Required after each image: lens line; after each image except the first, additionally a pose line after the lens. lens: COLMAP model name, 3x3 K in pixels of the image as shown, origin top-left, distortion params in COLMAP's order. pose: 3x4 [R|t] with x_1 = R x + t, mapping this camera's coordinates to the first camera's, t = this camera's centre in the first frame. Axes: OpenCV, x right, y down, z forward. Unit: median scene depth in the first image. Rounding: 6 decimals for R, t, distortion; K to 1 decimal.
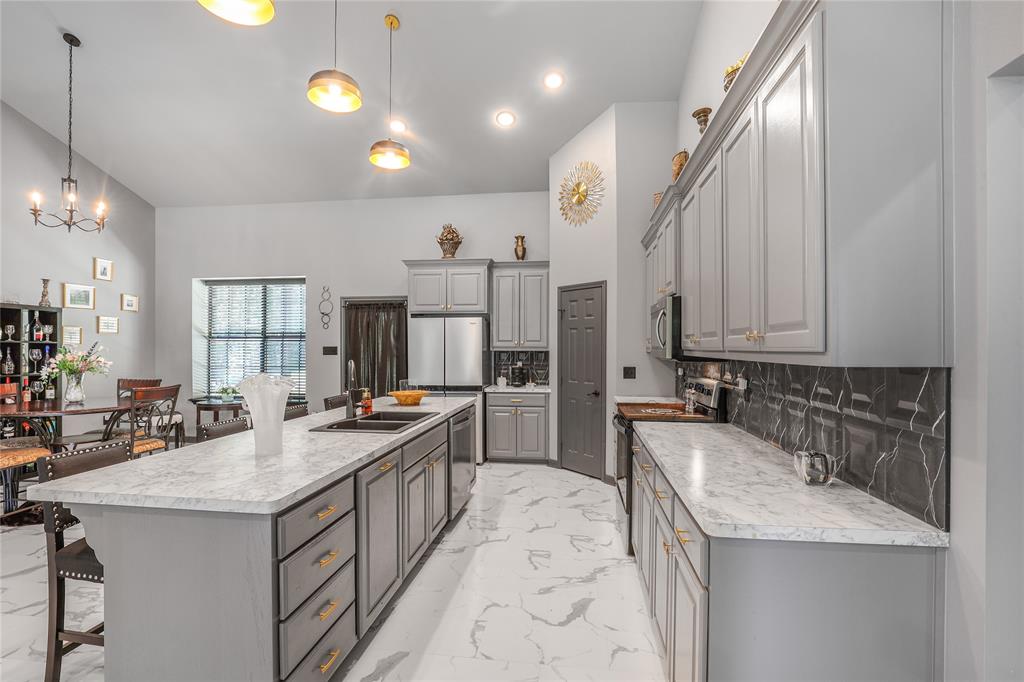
lens RADIAL K [[489.8, 0, 508.4], [0, 489.8, 345.6], [0, 0, 1]] dist [-0.013535, 0.000496]
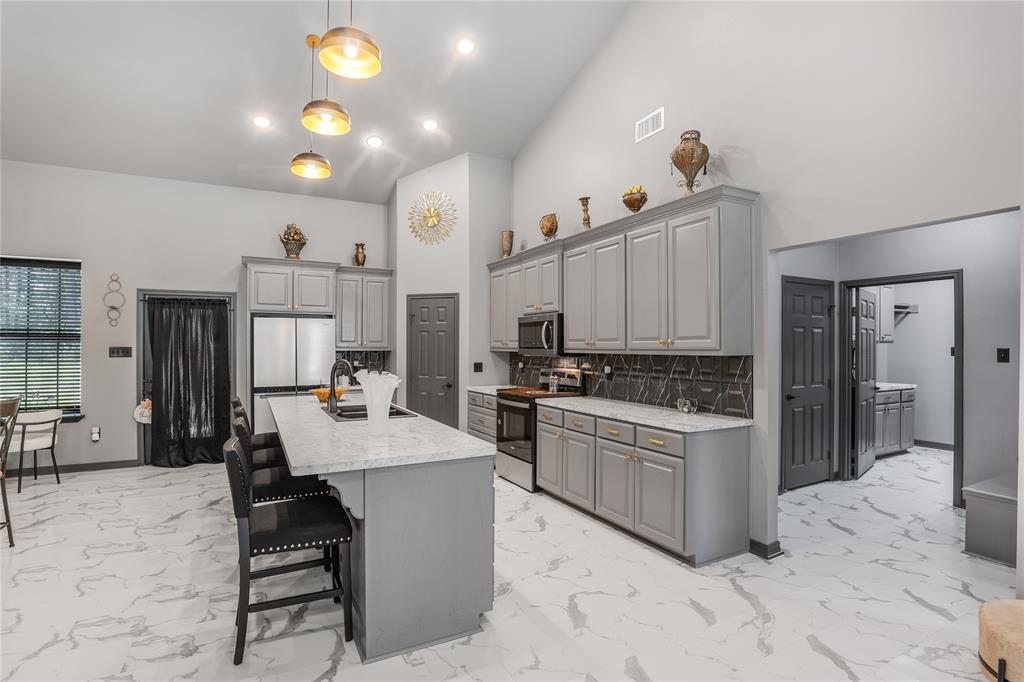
lens RADIAL K [[505.7, 0, 512.0], [0, 505.7, 341.0], [0, 0, 1]] dist [-0.027881, -0.000136]
pose [[0.812647, 0.004867, 0.582735, -0.388361], [-0.000078, 0.999966, -0.008243, -0.001934], [-0.582756, 0.006653, 0.812620, -0.098210]]
